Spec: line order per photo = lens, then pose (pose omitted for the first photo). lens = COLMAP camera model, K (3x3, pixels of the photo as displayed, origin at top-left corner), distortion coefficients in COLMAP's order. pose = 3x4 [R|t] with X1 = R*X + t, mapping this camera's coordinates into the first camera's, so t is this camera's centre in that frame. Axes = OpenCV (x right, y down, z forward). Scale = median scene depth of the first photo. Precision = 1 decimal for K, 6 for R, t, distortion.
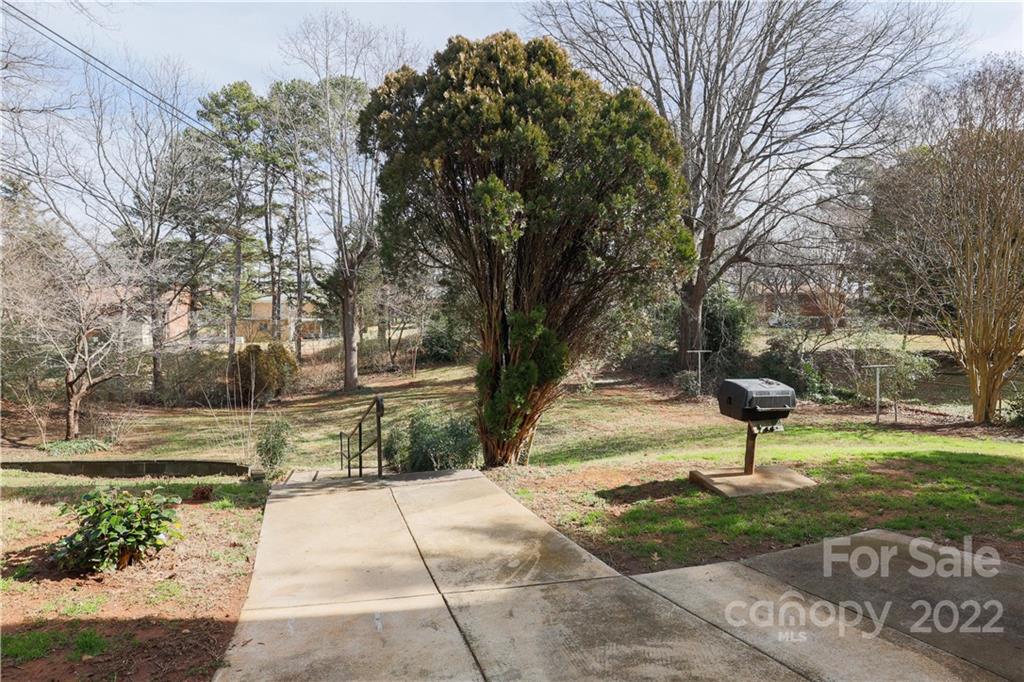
lens RADIAL K [[491.6, 0, 489.7], [0, 491.6, 336.5], [0, 0, 1]] dist [-0.002282, -0.000306]
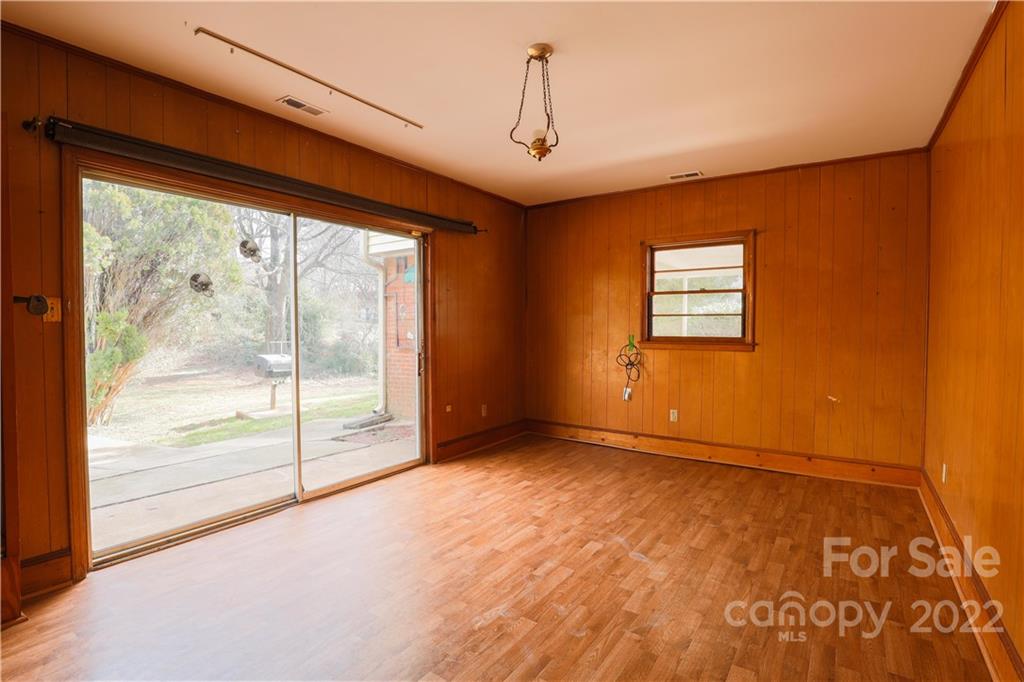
lens RADIAL K [[491.6, 0, 489.7], [0, 491.6, 336.5], [0, 0, 1]] dist [-0.002282, -0.000306]
pose [[0.718024, -0.008531, 0.695966, -0.120960], [-0.001962, 0.999896, 0.014281, -0.003244], [-0.696016, -0.011619, 0.717933, -0.733504]]
